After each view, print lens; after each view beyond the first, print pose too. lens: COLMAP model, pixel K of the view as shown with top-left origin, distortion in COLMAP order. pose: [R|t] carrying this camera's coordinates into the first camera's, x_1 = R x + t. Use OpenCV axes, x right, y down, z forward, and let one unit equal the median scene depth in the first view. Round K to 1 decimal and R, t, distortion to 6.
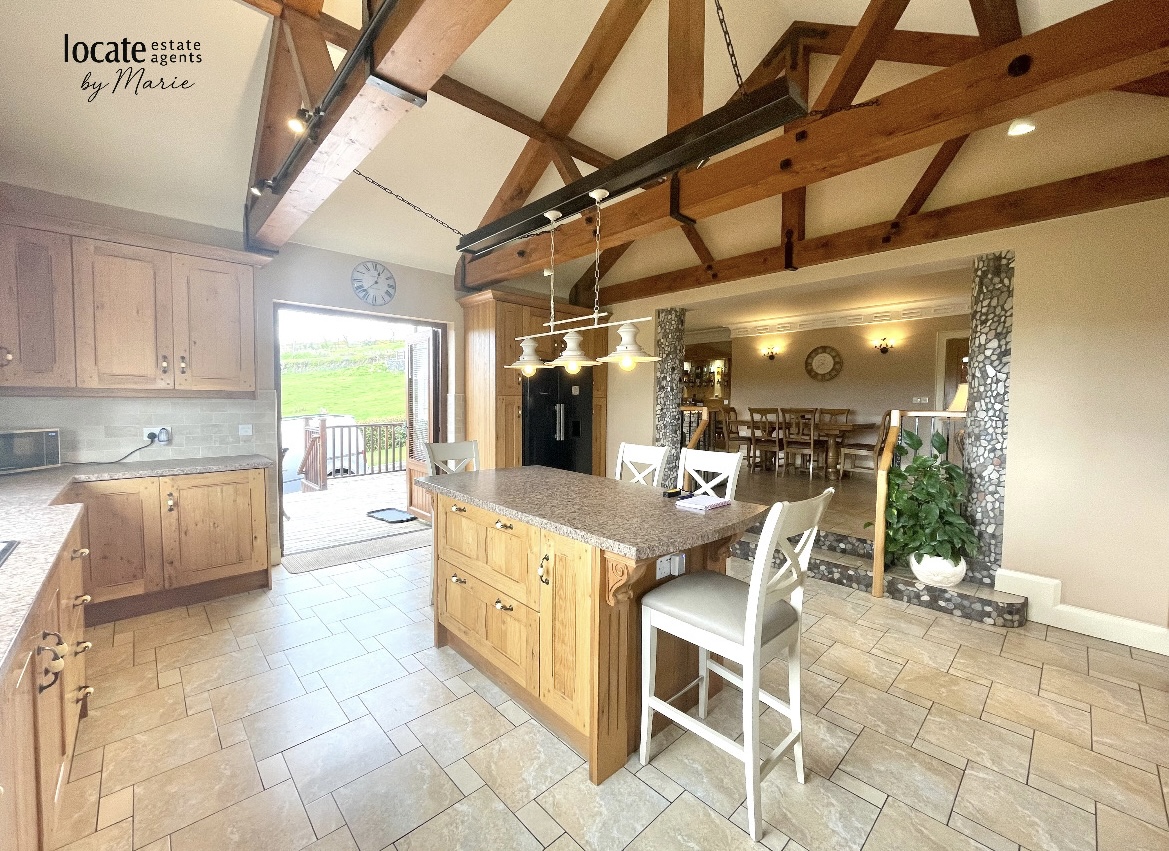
lens RADIAL K [[474.2, 0, 581.0], [0, 474.2, 422.6], [0, 0, 1]] dist [-0.000792, -0.000001]
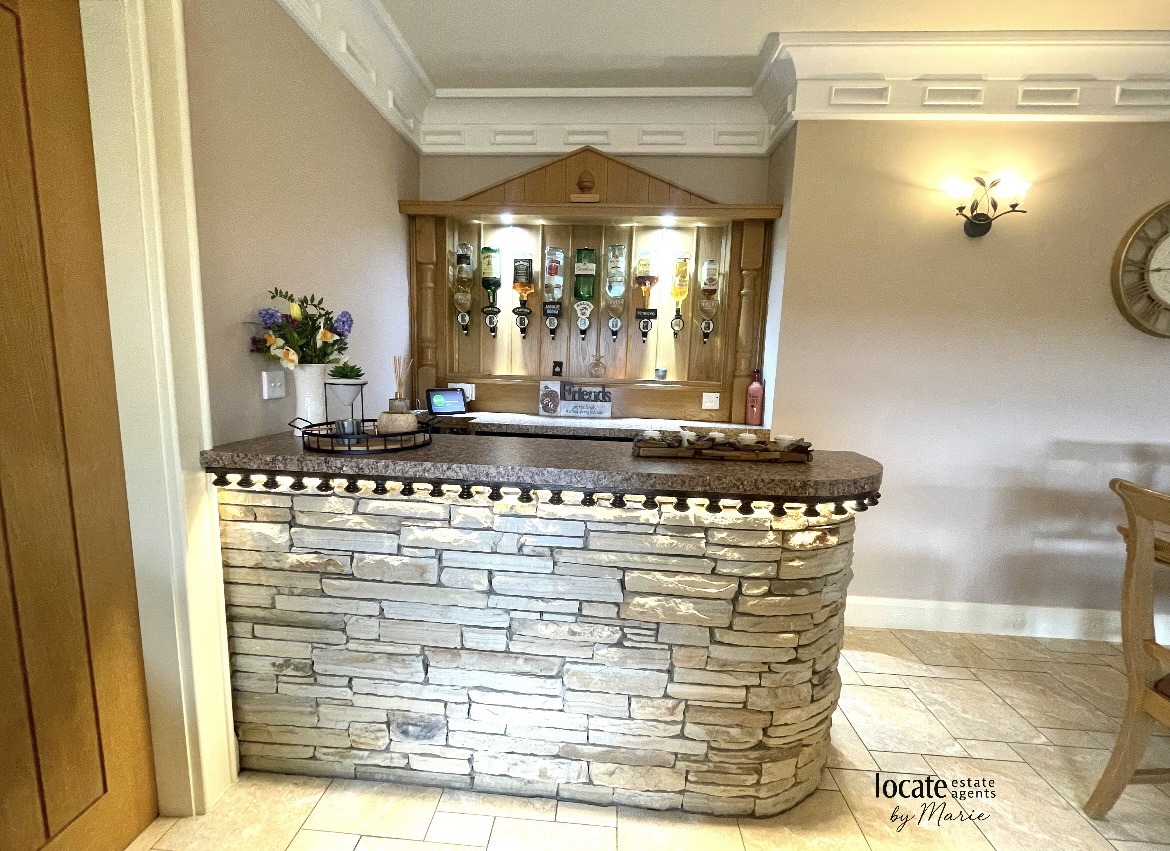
lens RADIAL K [[474.6, 0, 581.5], [0, 474.6, 422.6], [0, 0, 1]] dist [-0.000792, -0.000001]
pose [[0.728149, -0.077851, 0.680983, 0.078960], [0.003457, 0.993933, 0.109932, -0.058489], [-0.685410, -0.077693, 0.724001, 0.844615]]
